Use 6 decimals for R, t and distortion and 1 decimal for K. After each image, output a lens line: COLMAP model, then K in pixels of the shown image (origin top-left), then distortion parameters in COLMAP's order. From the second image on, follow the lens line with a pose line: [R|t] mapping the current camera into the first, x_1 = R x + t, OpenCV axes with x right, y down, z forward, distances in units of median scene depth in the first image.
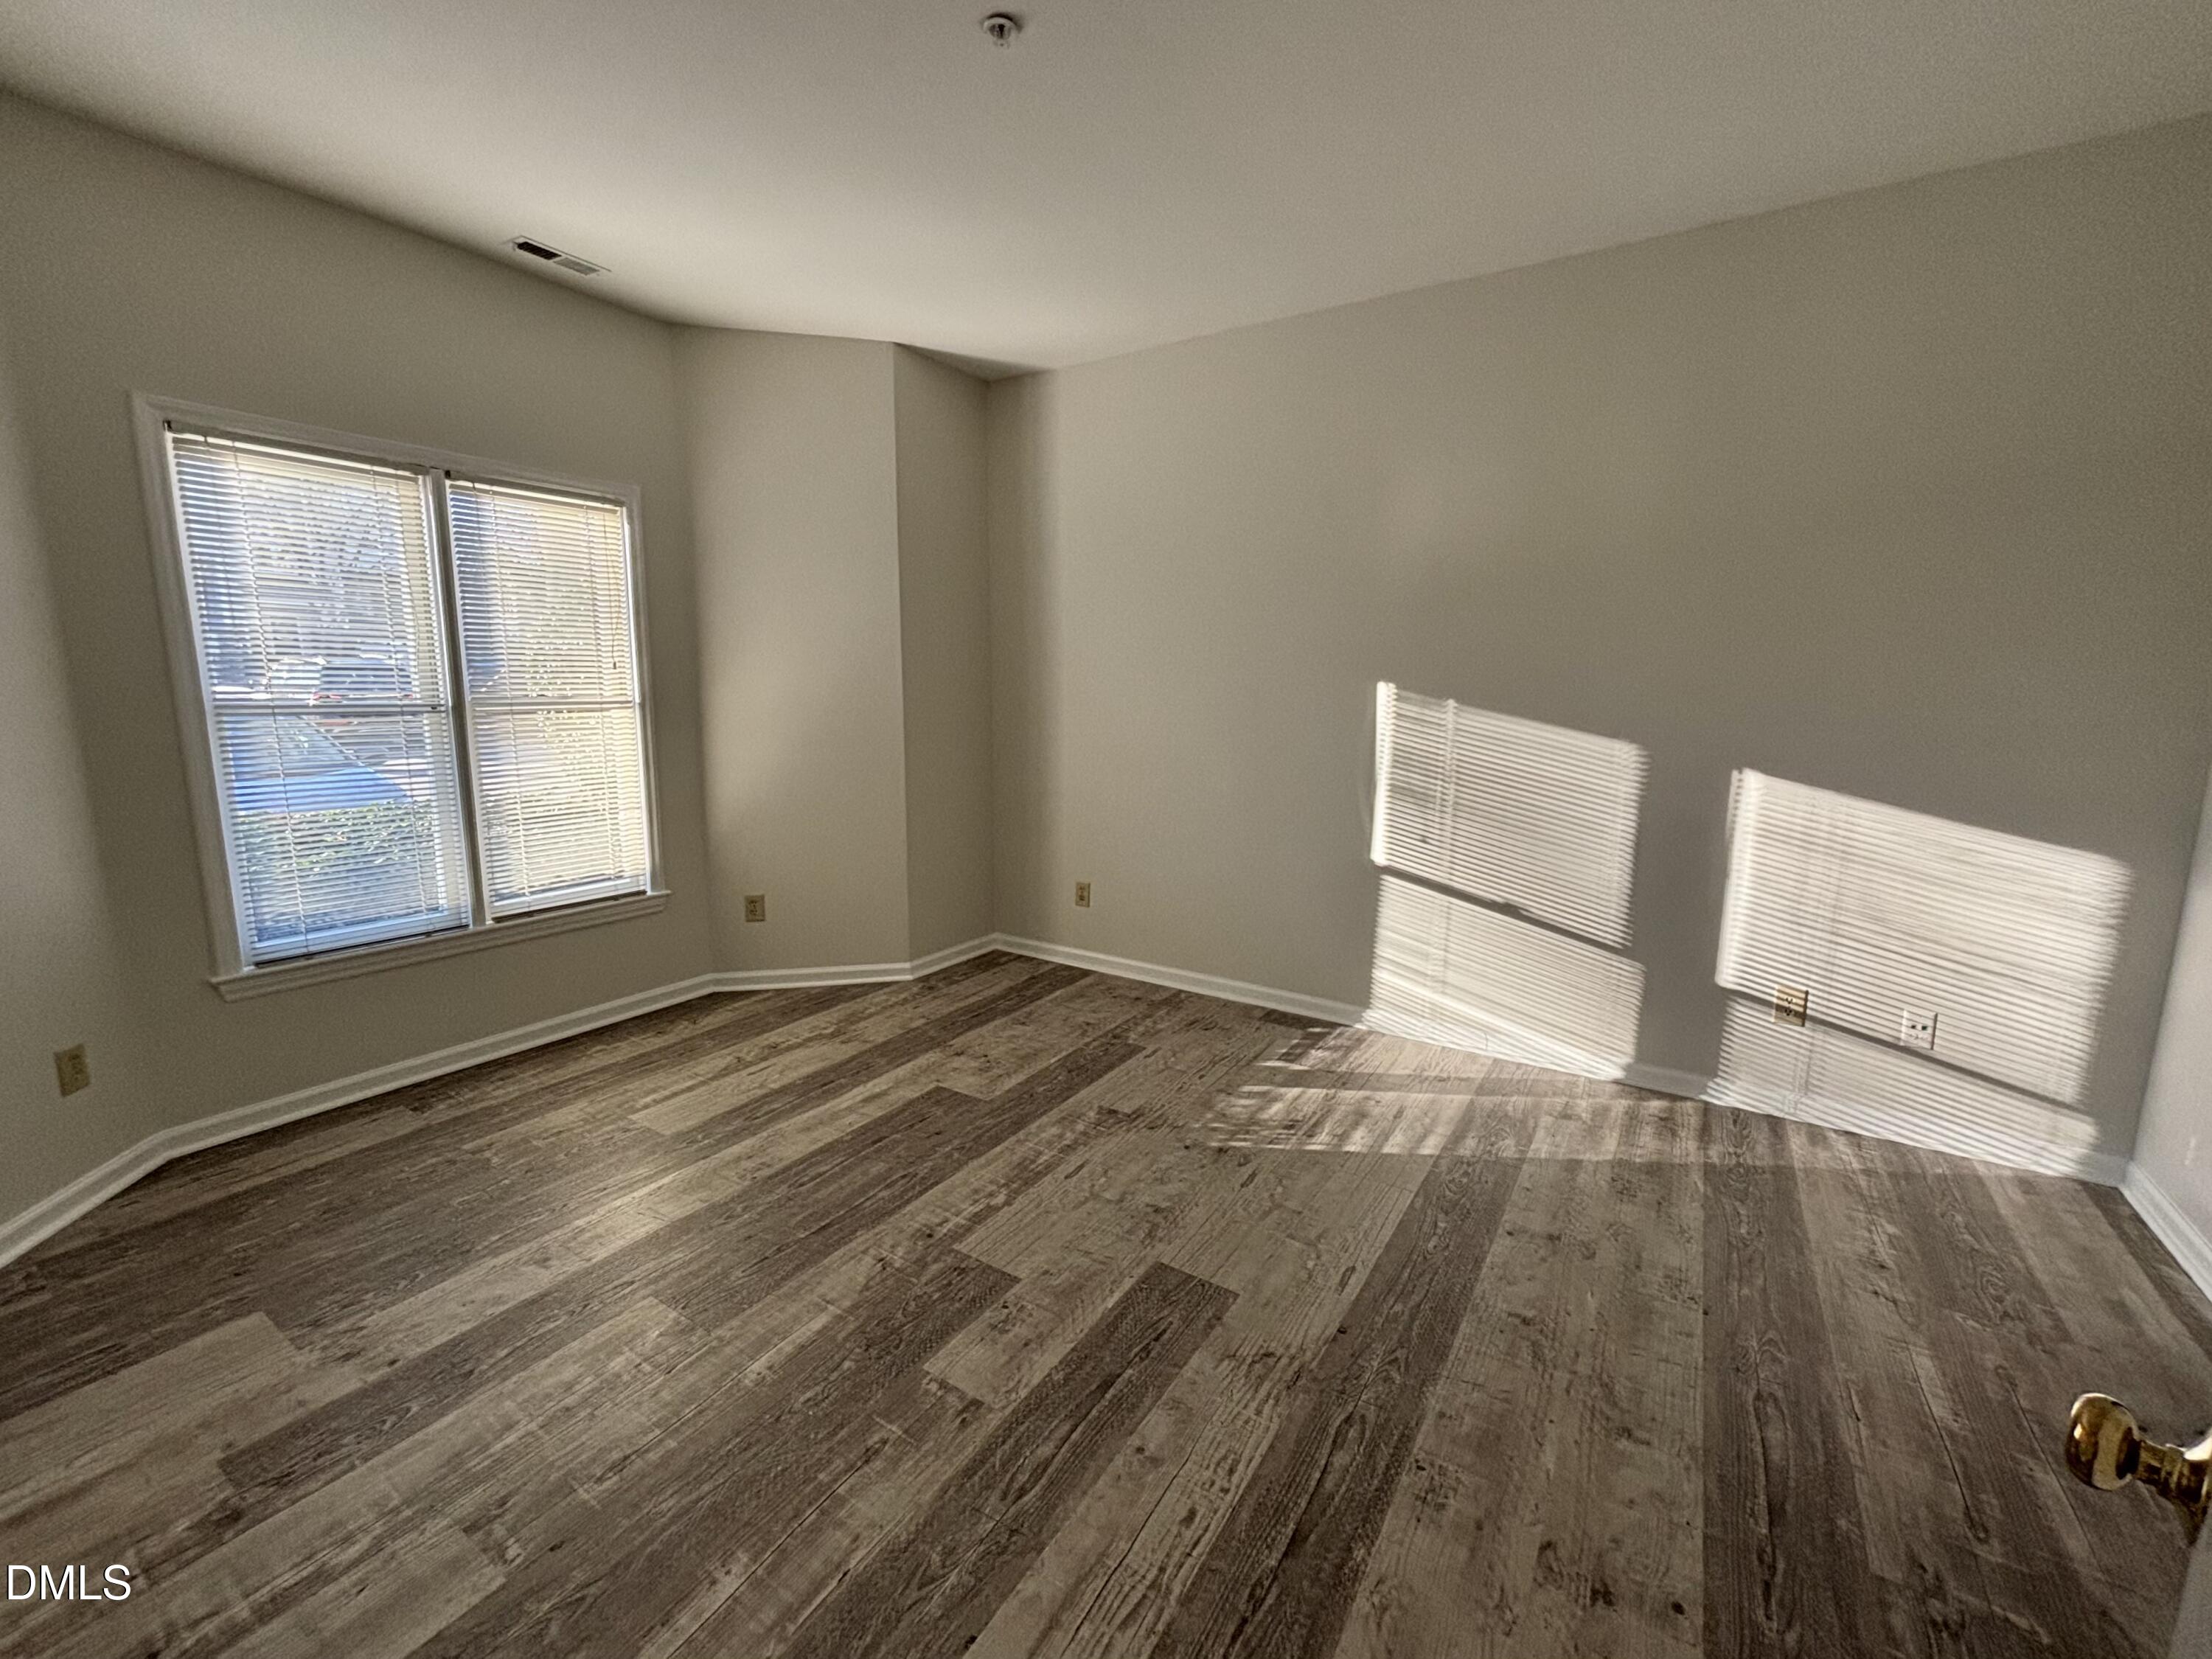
lens RADIAL K [[920.8, 0, 1099.2], [0, 920.8, 826.8], [0, 0, 1]] dist [0.009183, -0.000099]
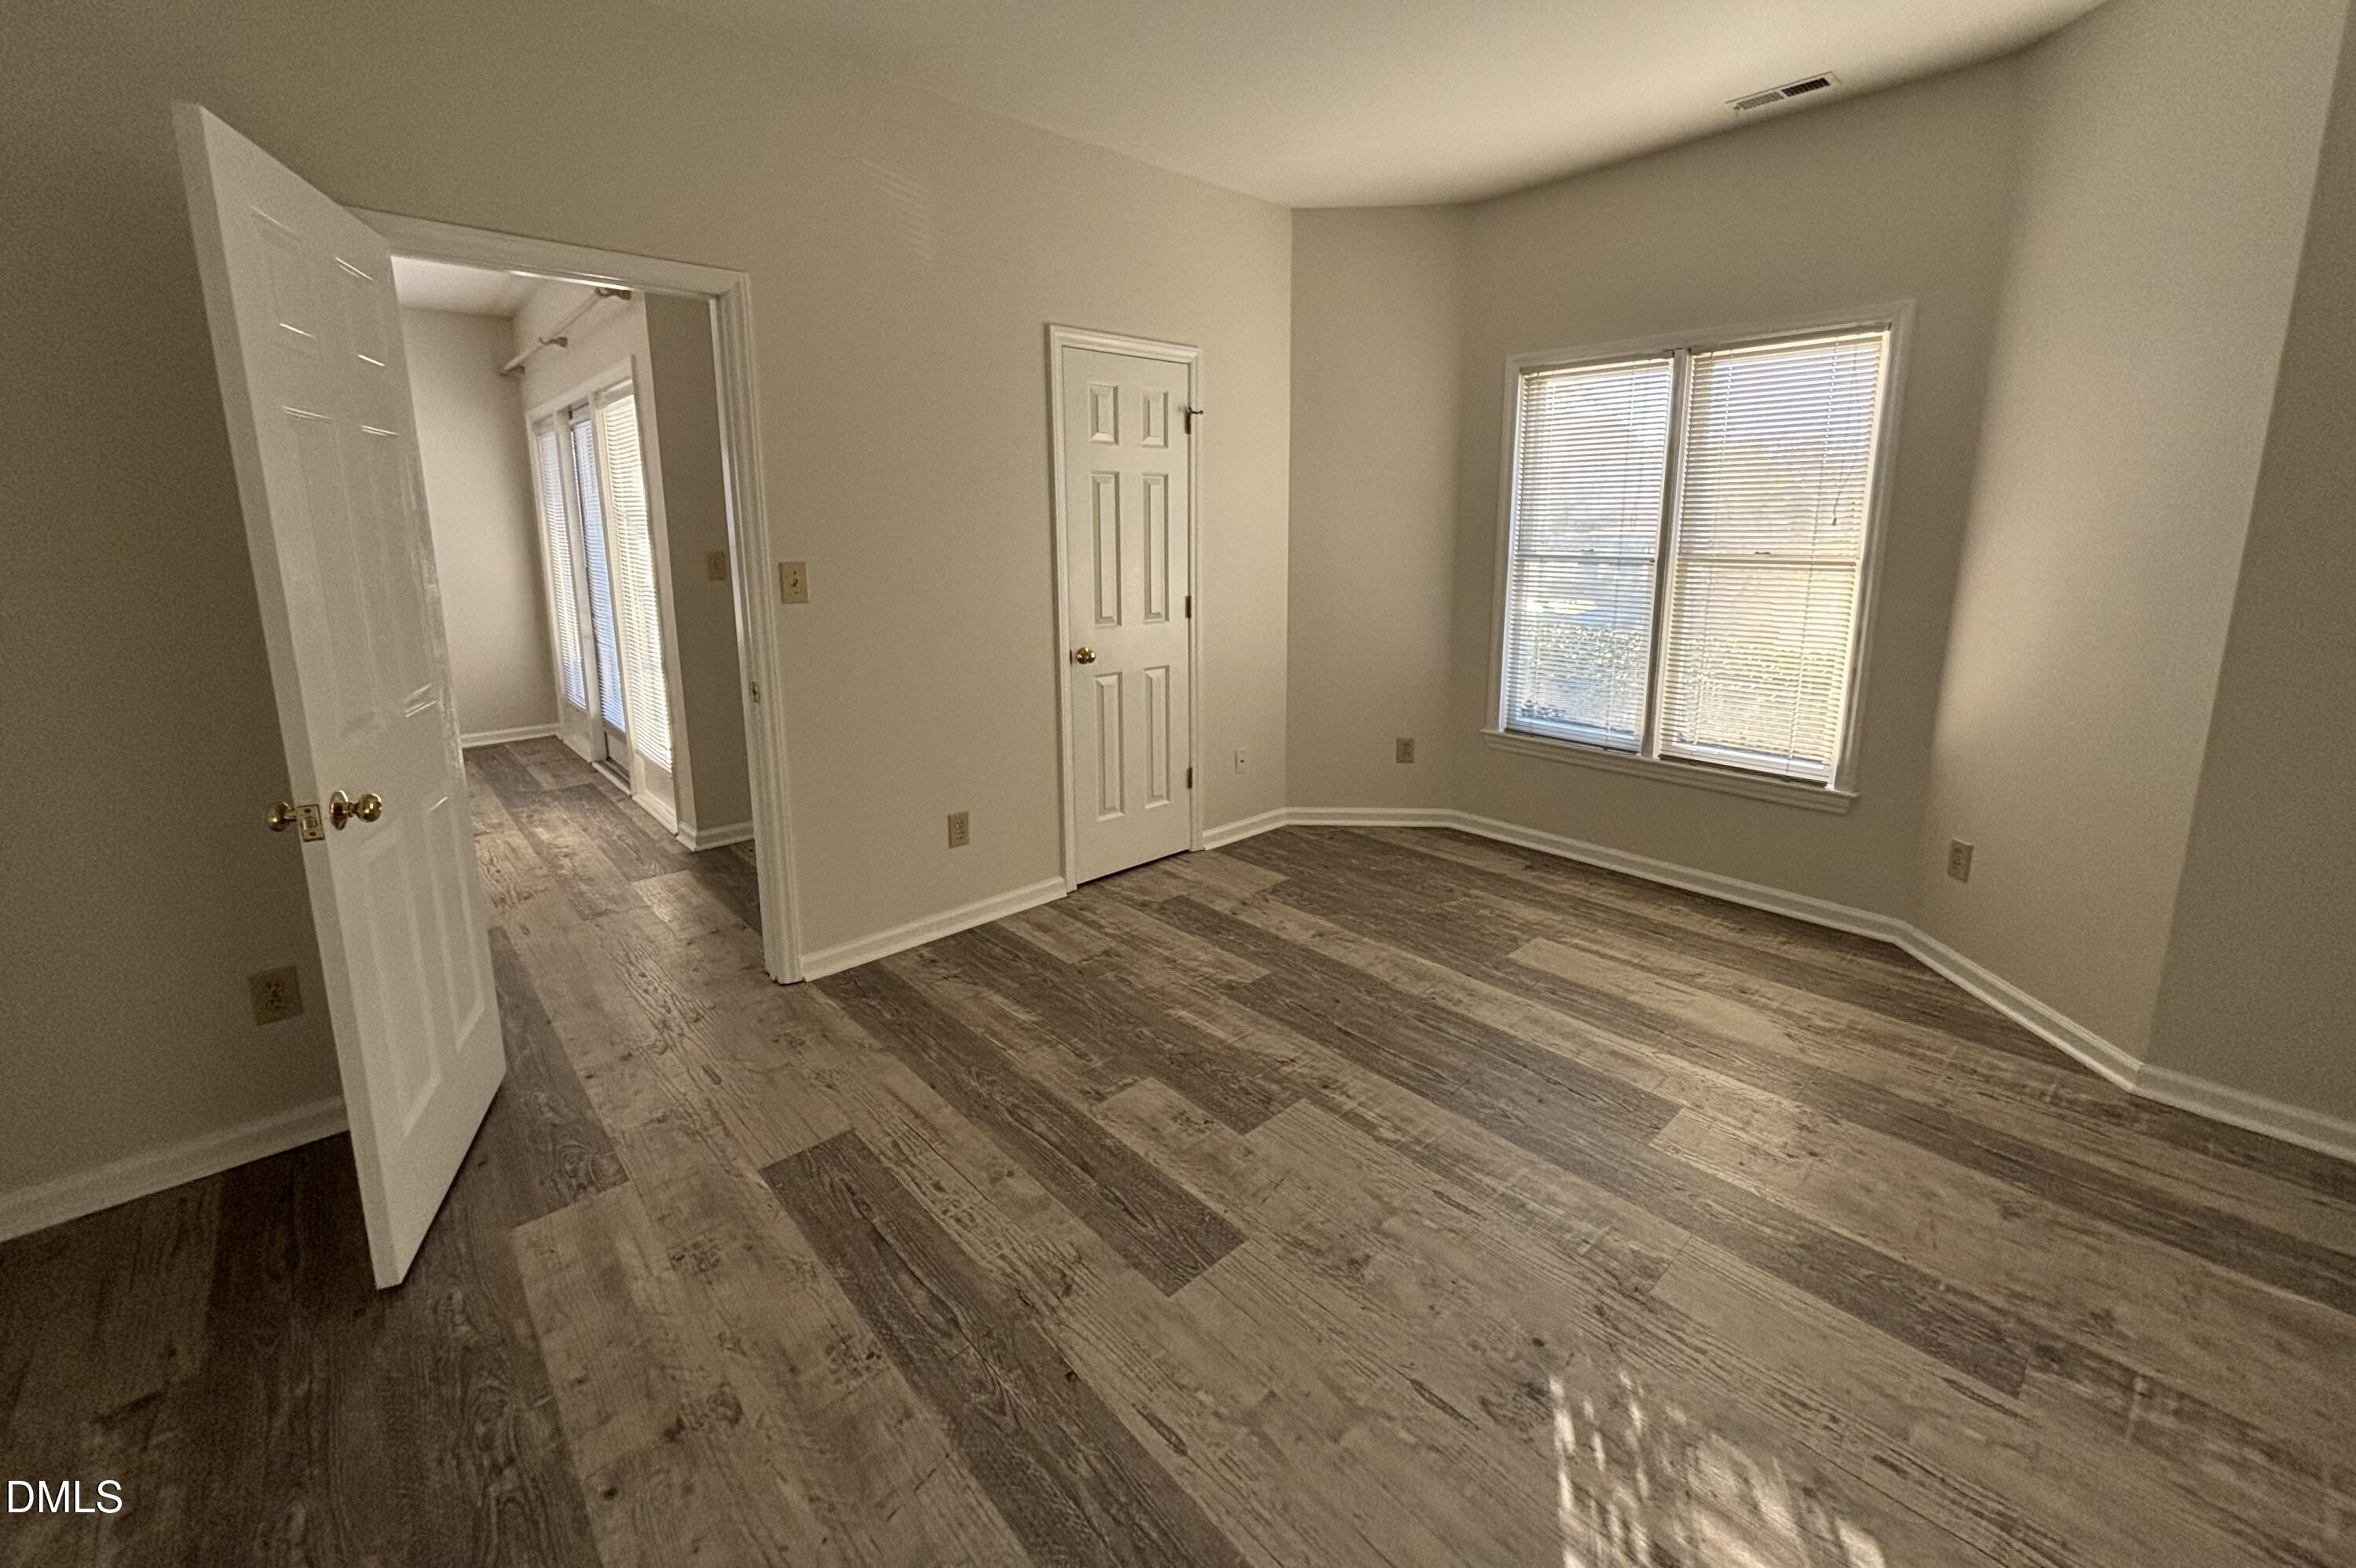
lens RADIAL K [[949.5, 0, 1190.0], [0, 949.5, 682.1], [0, 0, 1]] dist [0.014052, -0.000099]
pose [[-0.238645, 0.158062, -0.958157, 0.748029], [-0.147152, 0.969386, 0.196565, -0.169638], [0.959893, 0.187904, -0.208079, 0.928016]]
